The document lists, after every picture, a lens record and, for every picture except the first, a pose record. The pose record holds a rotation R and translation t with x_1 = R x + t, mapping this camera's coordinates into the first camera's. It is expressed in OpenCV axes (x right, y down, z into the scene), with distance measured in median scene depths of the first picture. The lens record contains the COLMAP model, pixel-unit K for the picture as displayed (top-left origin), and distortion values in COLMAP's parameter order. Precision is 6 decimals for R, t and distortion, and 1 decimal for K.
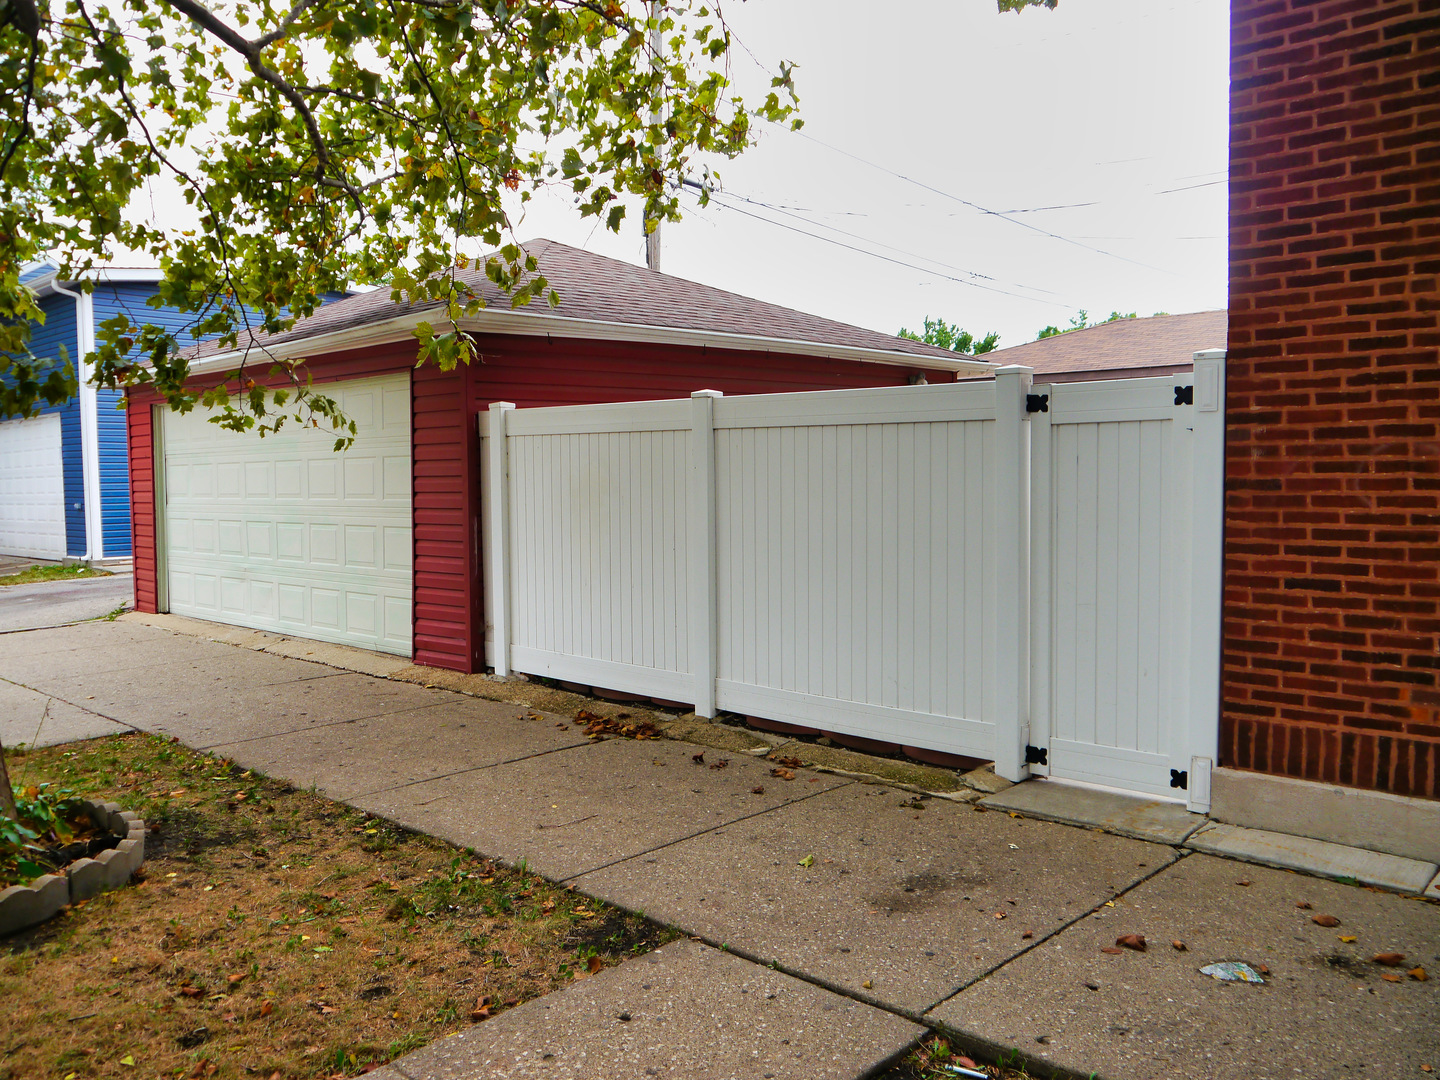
lens RADIAL K [[1176.2, 0, 721.3], [0, 1176.2, 533.2], [0, 0, 1]] dist [-0.043331, 0.015908]
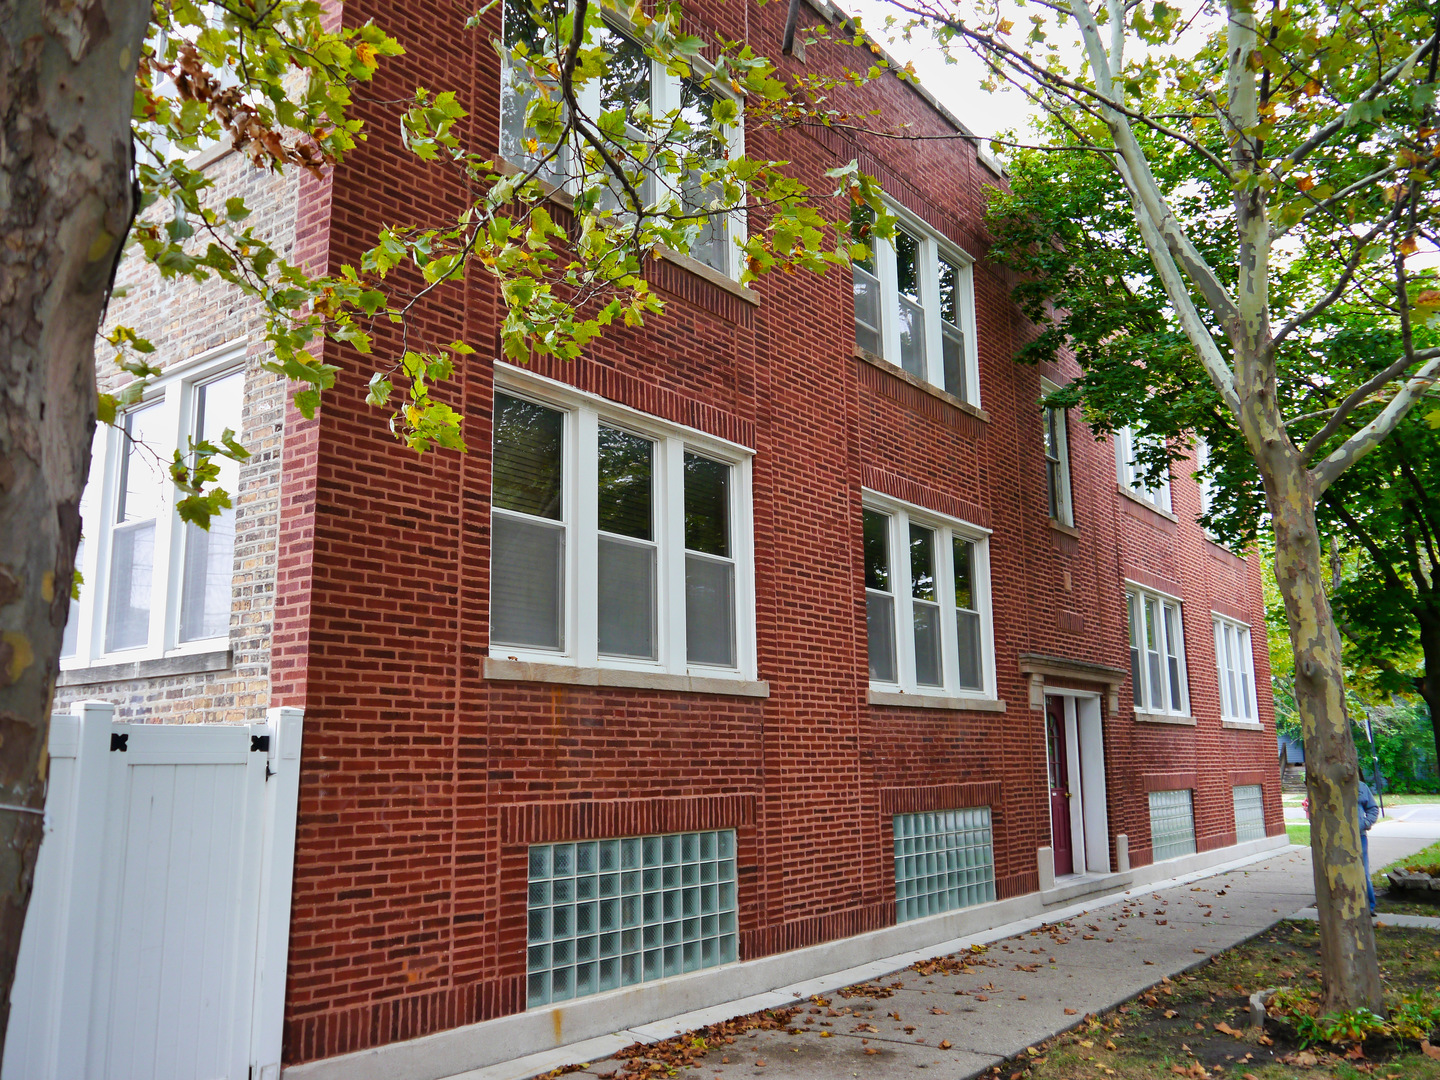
lens RADIAL K [[1176.2, 0, 722.1], [0, 1176.2, 544.3], [0, 0, 1]] dist [-0.043331, 0.015908]
pose [[-0.106492, 0.201830, 0.973614, -0.886007], [0.073589, 0.978096, -0.194710, -0.054638], [-0.991587, 0.050912, -0.119012, 0.709829]]
